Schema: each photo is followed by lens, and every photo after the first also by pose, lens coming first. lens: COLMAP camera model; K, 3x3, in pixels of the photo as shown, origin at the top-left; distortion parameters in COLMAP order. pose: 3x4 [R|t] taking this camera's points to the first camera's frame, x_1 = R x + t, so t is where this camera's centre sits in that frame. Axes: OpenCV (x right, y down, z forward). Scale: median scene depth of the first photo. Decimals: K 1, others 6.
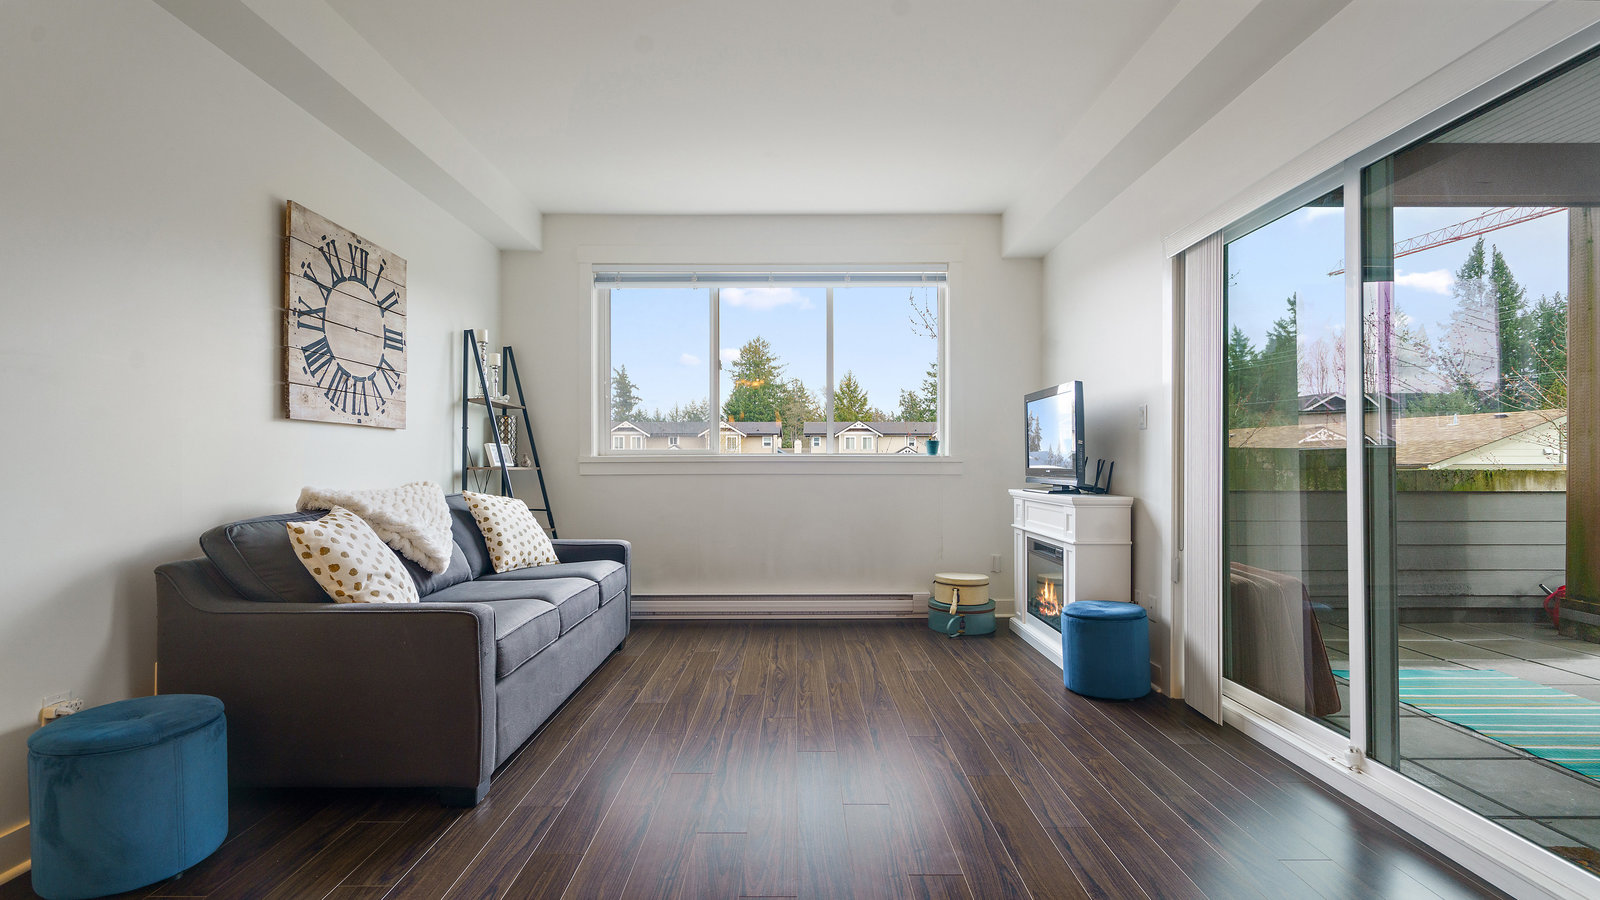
lens RADIAL K [[726.6, 0, 800.3], [0, 726.6, 466.3], [0, 0, 1]] dist [-0.006858, 0.001601]
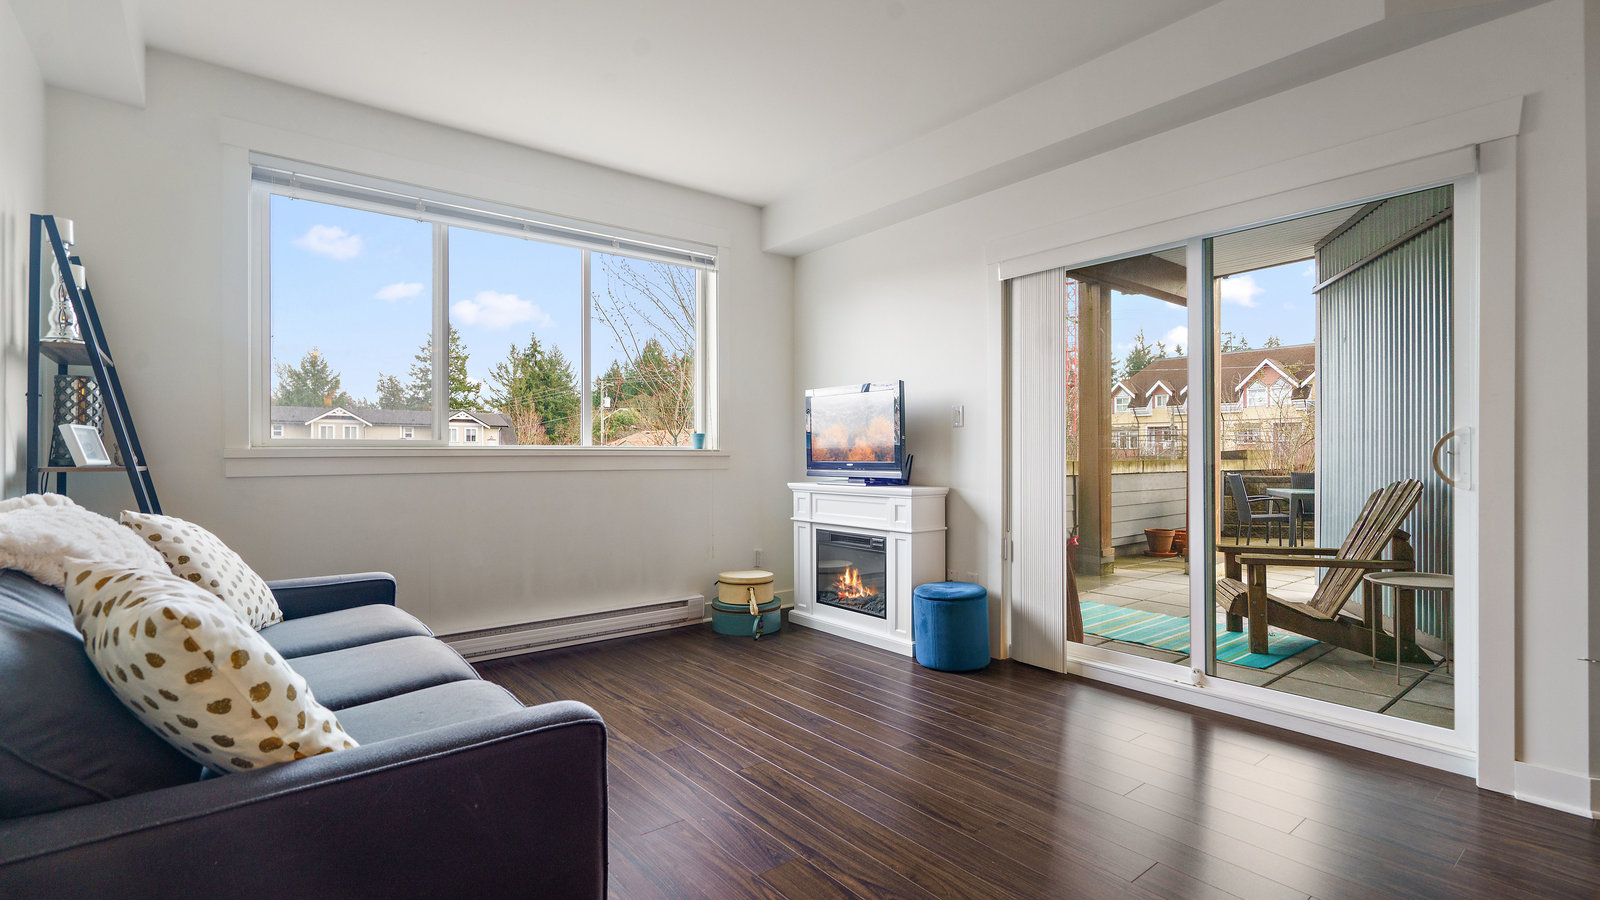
lens RADIAL K [[720.2, 0, 798.8], [0, 720.2, 456.7], [0, 0, 1]] dist [-0.004158, 0.000568]
pose [[0.782902, -0.003024, 0.622137, -0.385983], [0.005332, 0.999984, -0.001849, -0.003210], [-0.622122, 0.004765, 0.782906, 0.252889]]
